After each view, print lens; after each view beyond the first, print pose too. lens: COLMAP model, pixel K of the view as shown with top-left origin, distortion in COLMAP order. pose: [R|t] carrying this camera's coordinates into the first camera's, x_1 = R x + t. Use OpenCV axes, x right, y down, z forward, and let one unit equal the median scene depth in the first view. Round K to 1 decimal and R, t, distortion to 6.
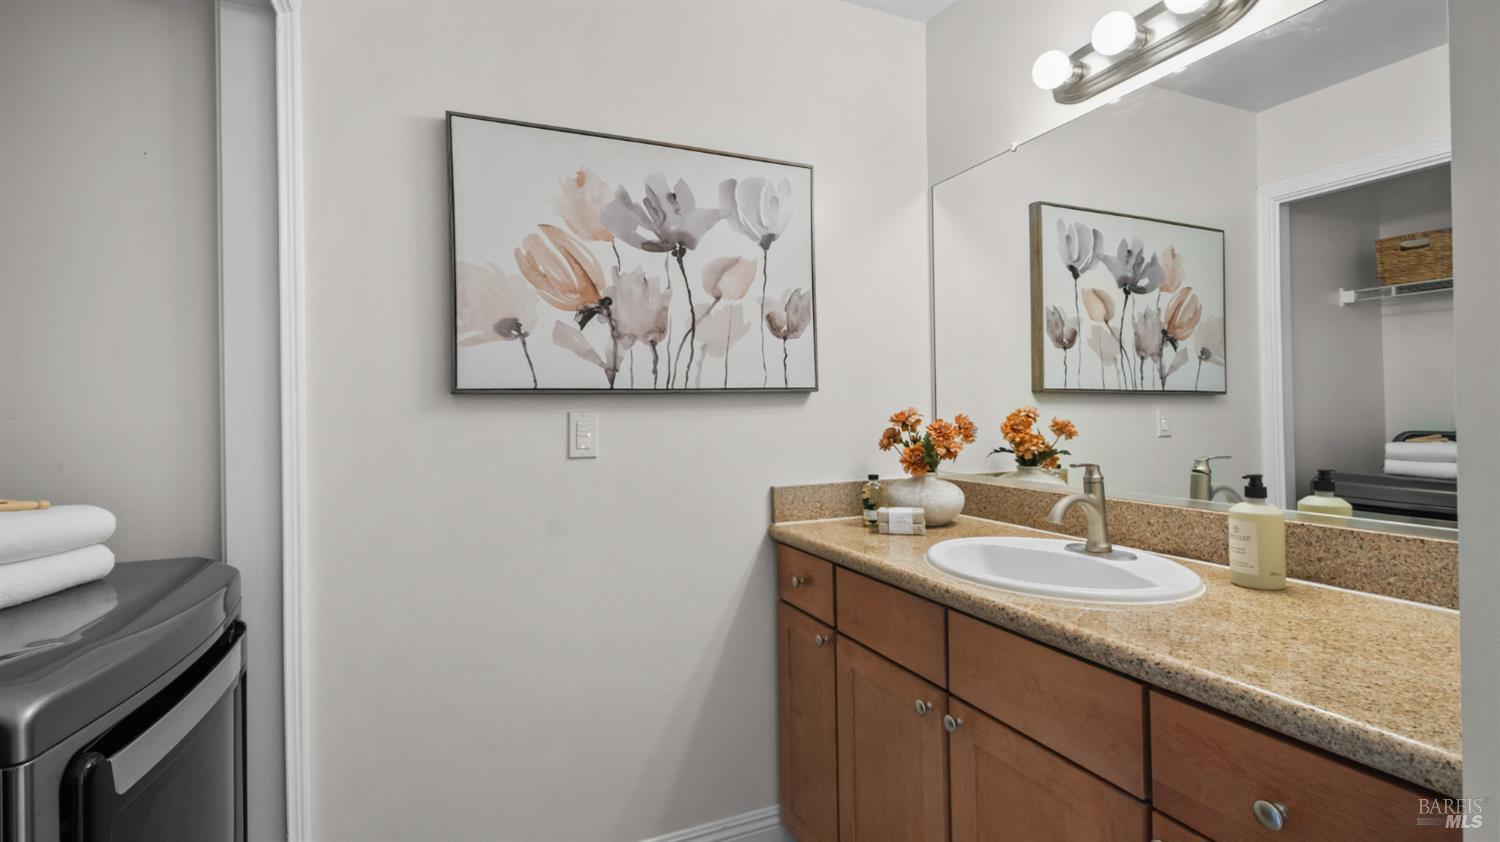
lens RADIAL K [[669.2, 0, 743.3], [0, 669.2, 404.4], [0, 0, 1]] dist [0.009534, -0.007243]
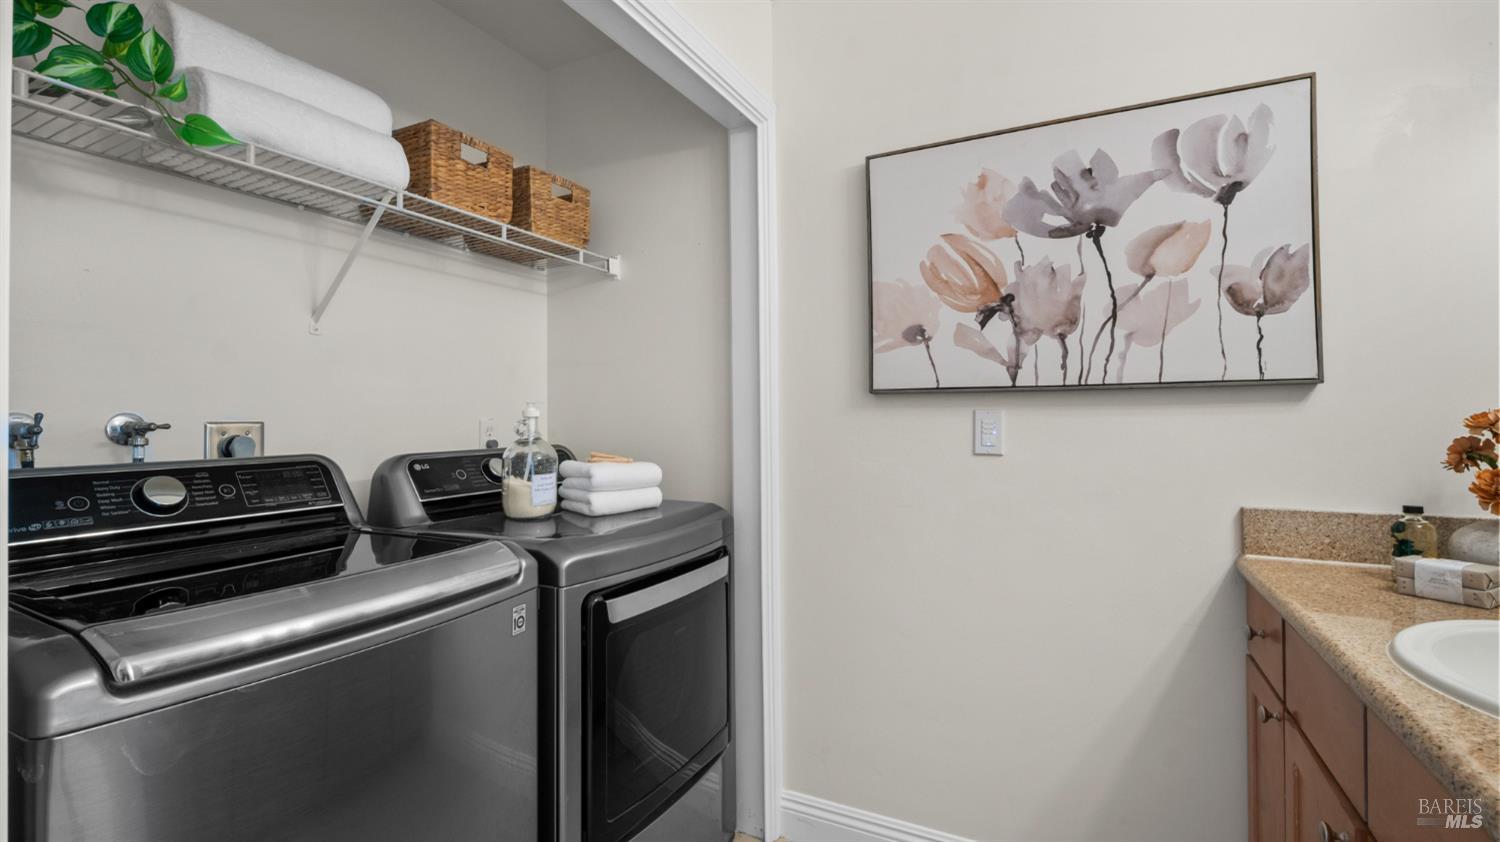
lens RADIAL K [[669.2, 0, 743.3], [0, 669.2, 404.4], [0, 0, 1]] dist [0.009534, -0.007243]
pose [[0.634629, -0.001252, -0.772816, 0.304310], [0.003680, 0.999992, 0.001402, 0.000420], [0.772808, -0.003734, 0.634628, 0.065043]]
